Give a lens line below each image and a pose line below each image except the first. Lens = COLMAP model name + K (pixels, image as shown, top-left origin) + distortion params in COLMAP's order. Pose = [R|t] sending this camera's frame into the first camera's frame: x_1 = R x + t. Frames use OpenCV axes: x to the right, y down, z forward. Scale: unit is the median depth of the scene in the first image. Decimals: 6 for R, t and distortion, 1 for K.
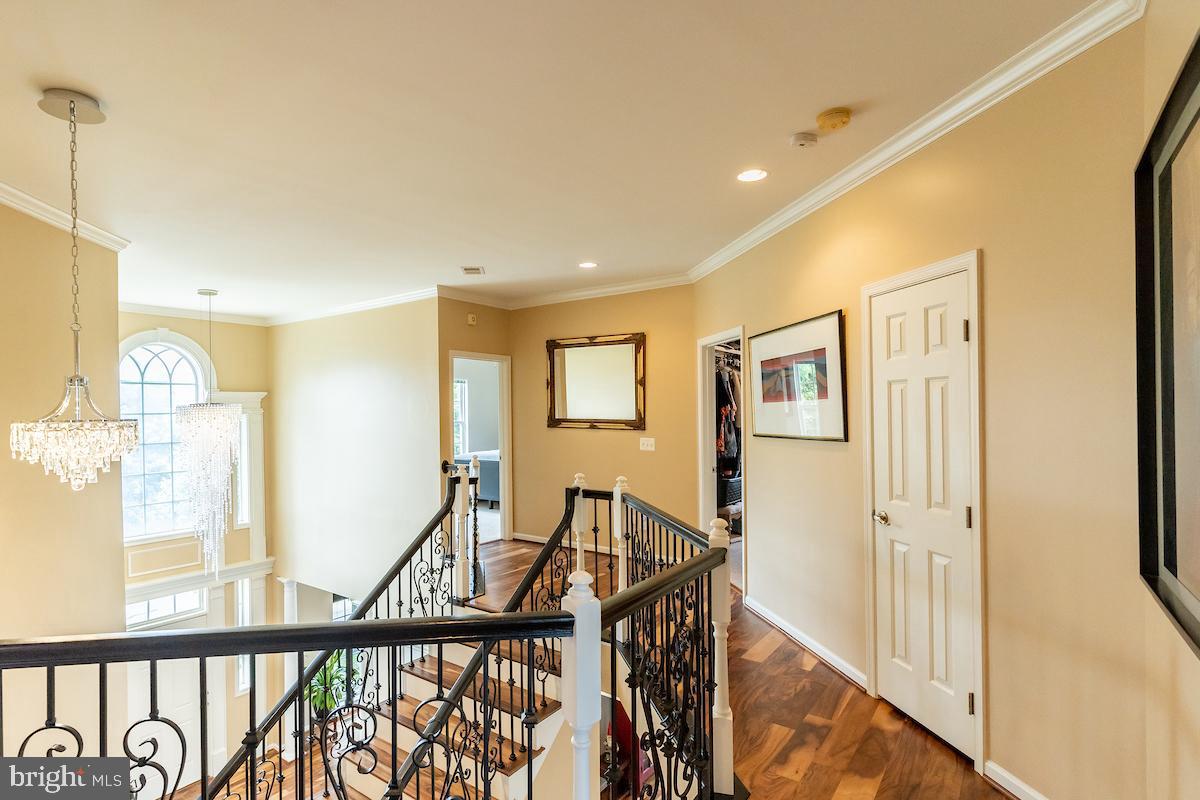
lens RADIAL K [[598.8, 0, 537.6], [0, 598.8, 410.4], [0, 0, 1]] dist [0.002272, 0.001033]
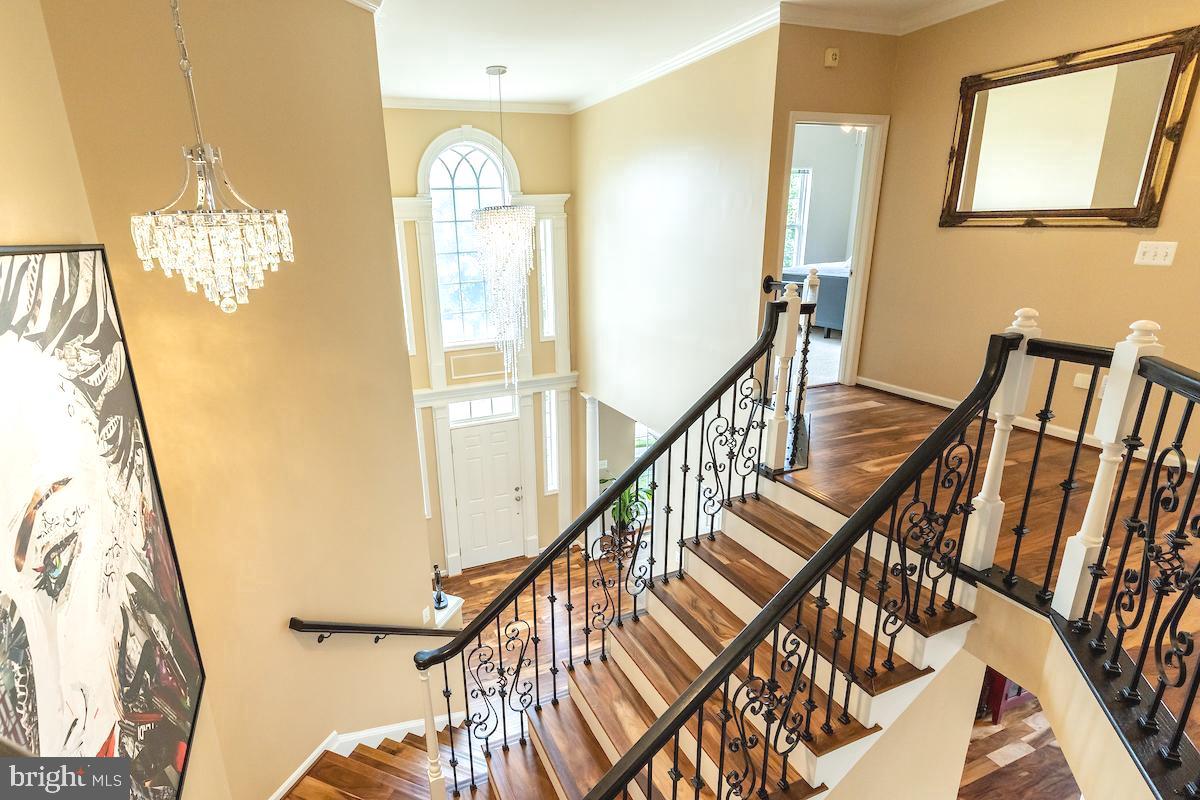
lens RADIAL K [[598.8, 0, 537.6], [0, 598.8, 410.4], [0, 0, 1]] dist [0.002272, 0.001033]
pose [[0.867015, 0.129195, -0.481241, -0.031999], [0.024341, 0.953667, 0.299877, 0.017758], [0.497687, -0.271712, 0.823699, 0.266844]]
